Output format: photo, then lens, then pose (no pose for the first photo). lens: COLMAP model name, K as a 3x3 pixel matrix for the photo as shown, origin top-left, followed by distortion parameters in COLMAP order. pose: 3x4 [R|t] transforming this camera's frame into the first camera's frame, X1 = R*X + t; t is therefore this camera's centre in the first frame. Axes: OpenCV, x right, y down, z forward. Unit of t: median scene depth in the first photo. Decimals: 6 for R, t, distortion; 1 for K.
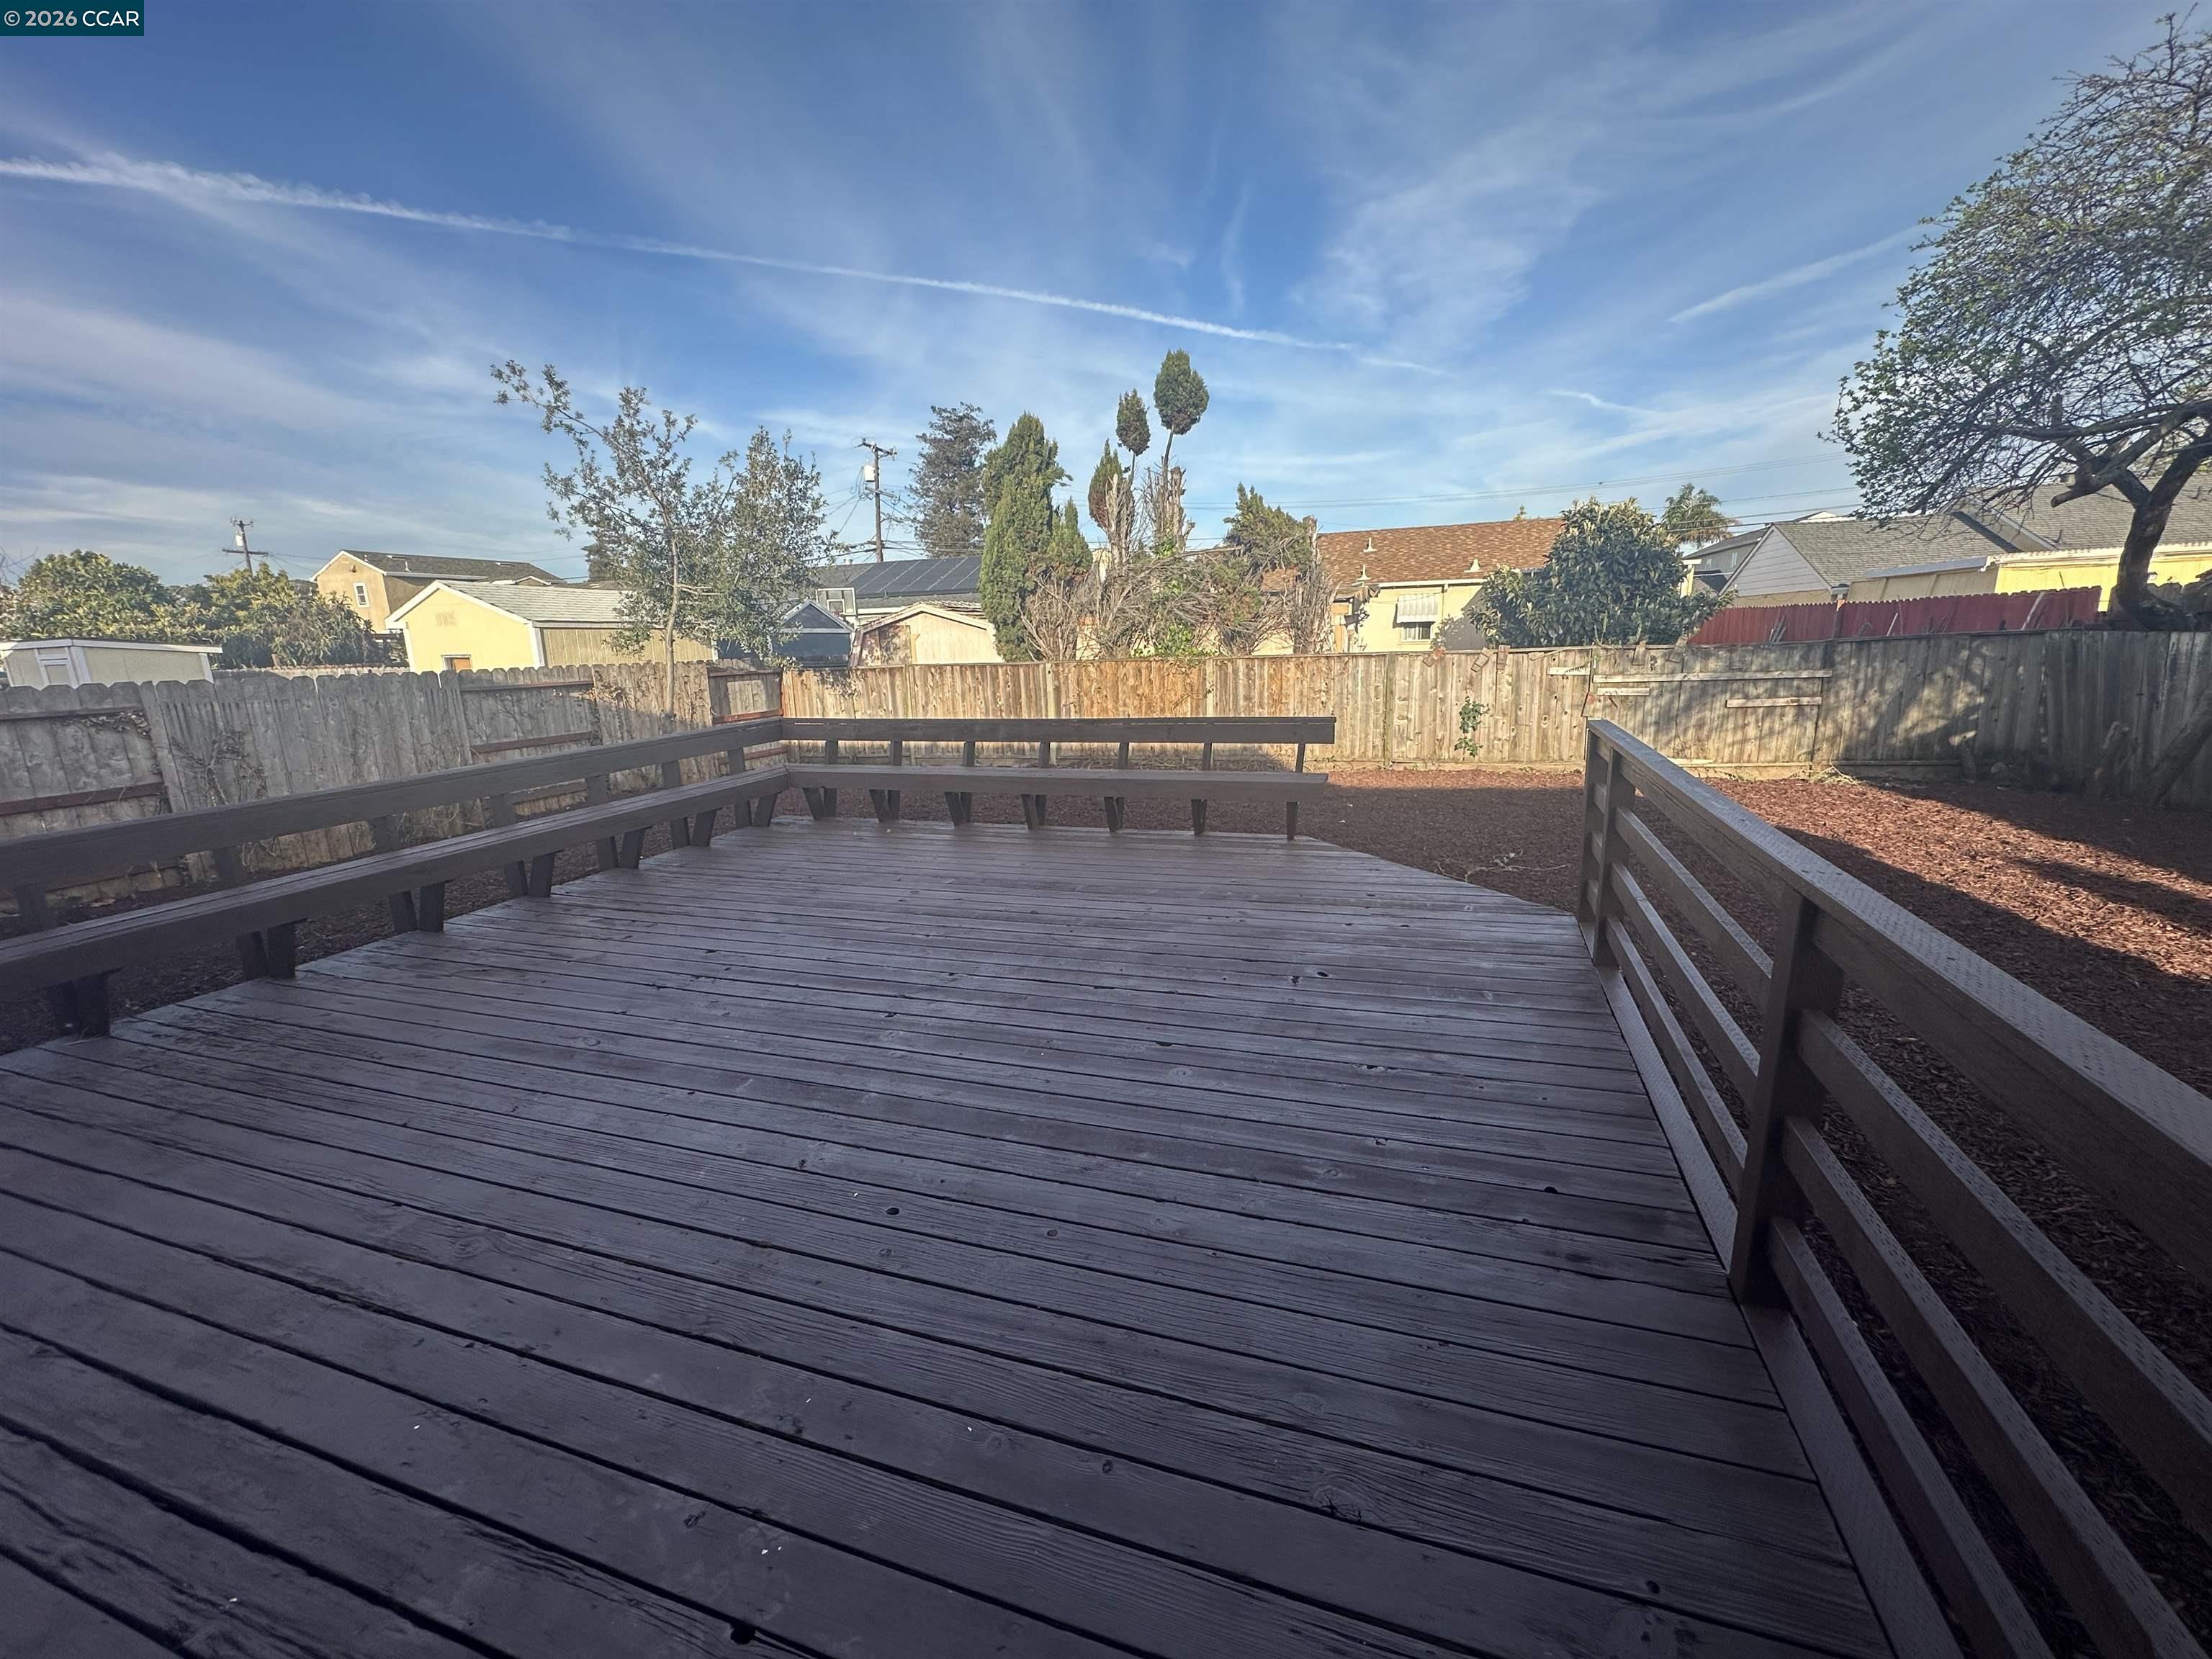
lens RADIAL K [[895.4, 0, 1094.0], [0, 895.4, 800.7], [0, 0, 1]] dist [-0.000263, 0.000505]
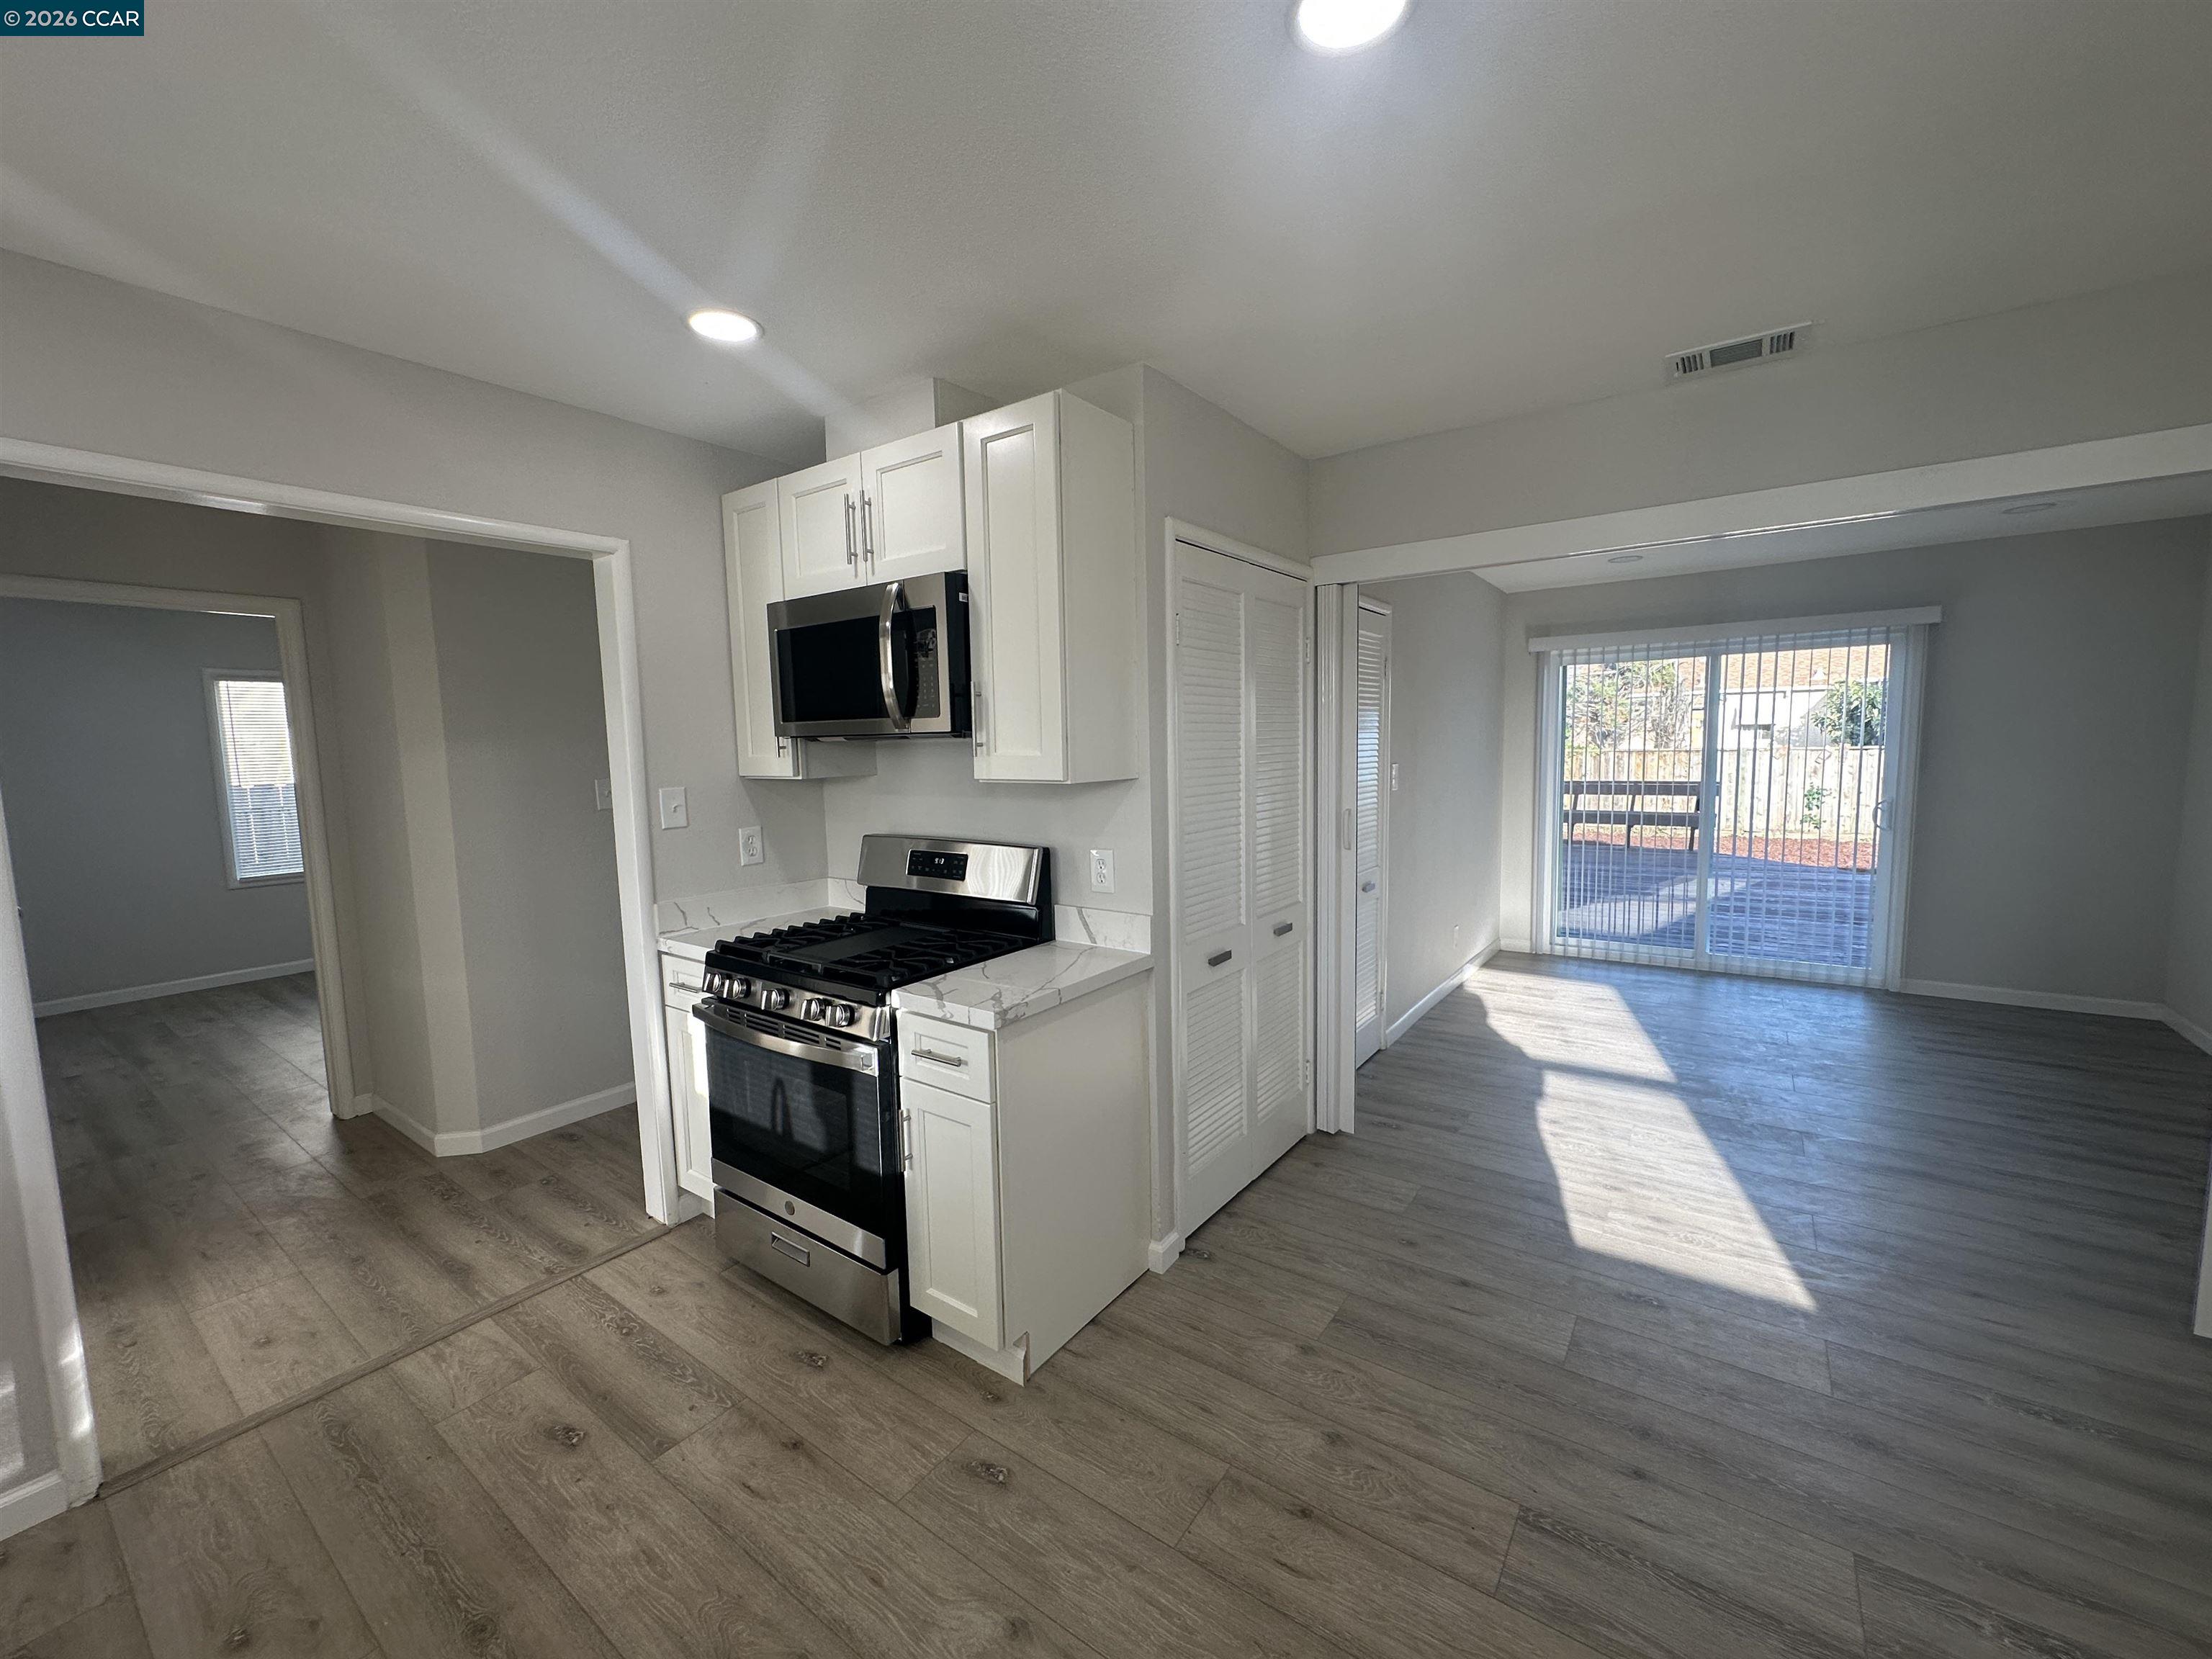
lens RADIAL K [[884.5, 0, 1106.0], [0, 884.5, 829.5], [0, 0, 1]] dist [0.002517, 0.000198]
pose [[0.961729, 0.043299, -0.270560, -0.198410], [-0.061965, 0.996223, -0.060831, 0.084499], [0.266904, 0.075268, 0.960779, -0.459551]]
